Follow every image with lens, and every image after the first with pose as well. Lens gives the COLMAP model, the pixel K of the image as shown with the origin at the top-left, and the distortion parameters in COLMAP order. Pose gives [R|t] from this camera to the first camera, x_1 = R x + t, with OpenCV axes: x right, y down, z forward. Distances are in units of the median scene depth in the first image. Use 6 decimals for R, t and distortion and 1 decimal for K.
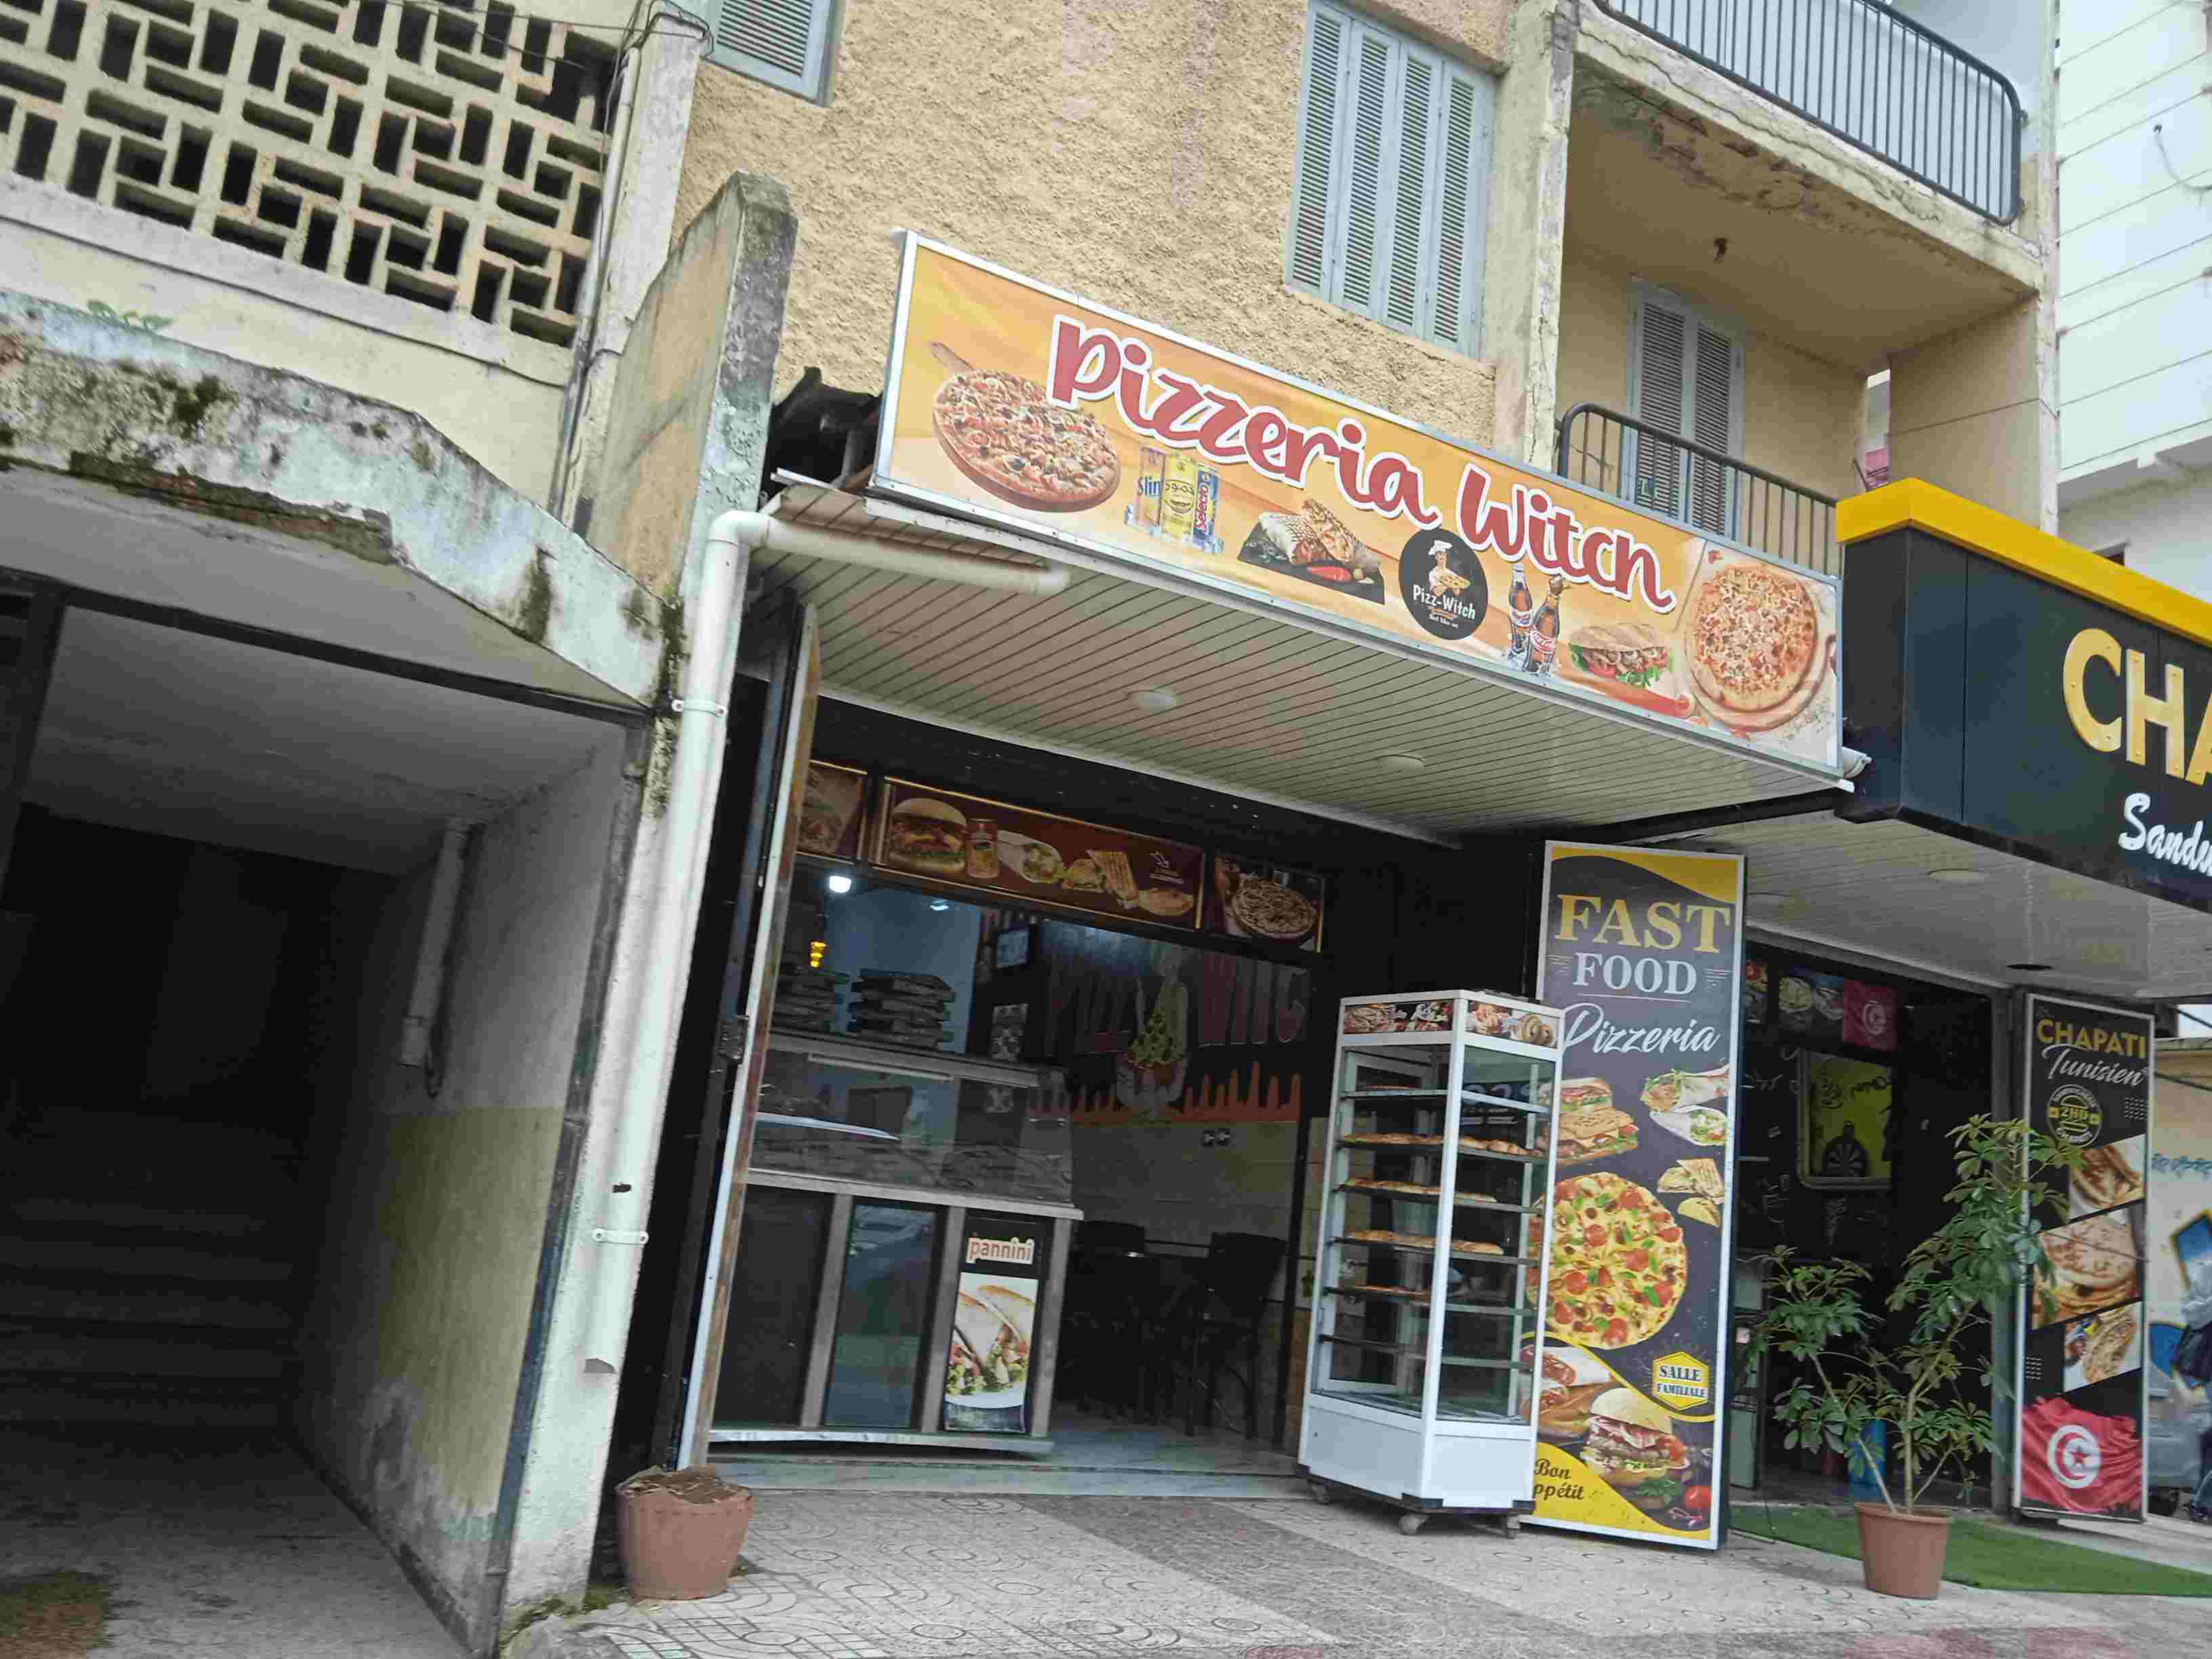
lens RADIAL K [[1802.2, 0, 1093.1], [0, 1802.2, 832.6], [0, 0, 1]] dist [0.040331, -0.032689]
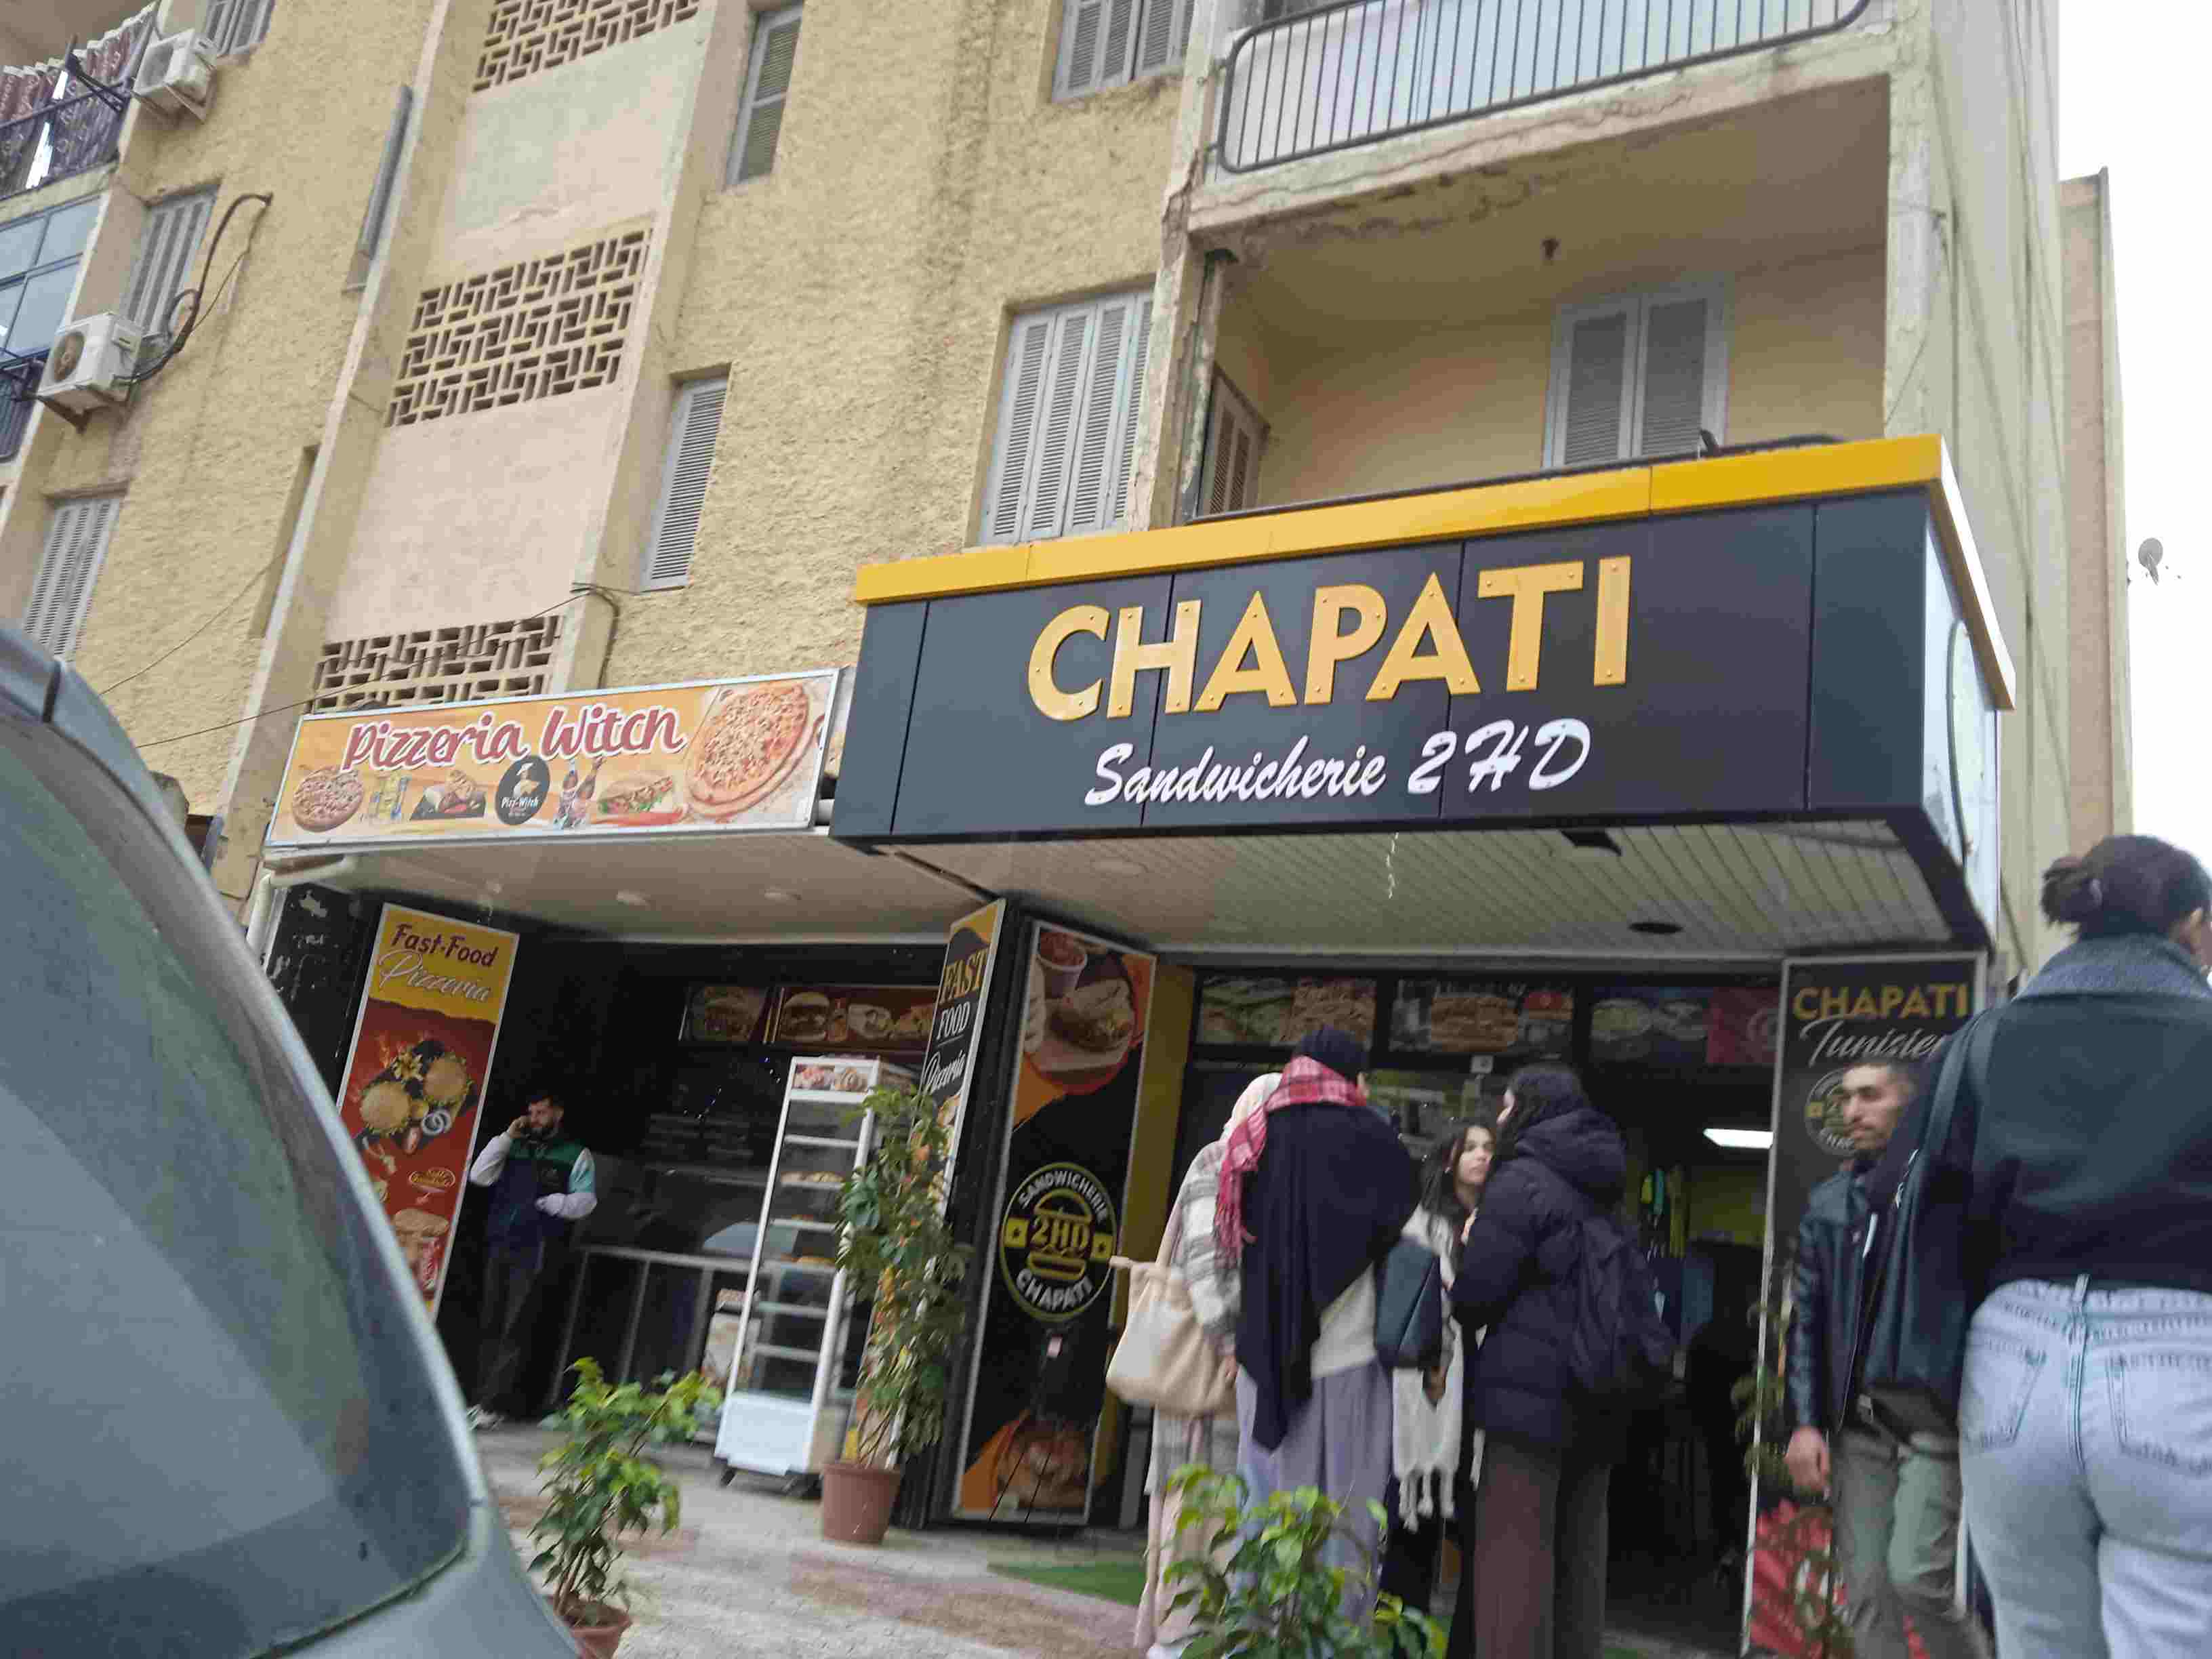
lens RADIAL K [[1802.2, 0, 1100.7], [0, 1802.2, 825.8], [0, 0, 1]] dist [0.040331, -0.032689]
pose [[0.527655, -0.271788, -0.804805, 1.497744], [0.106553, 0.961127, -0.254719, 0.299056], [0.842749, 0.048649, 0.536103, 0.522785]]
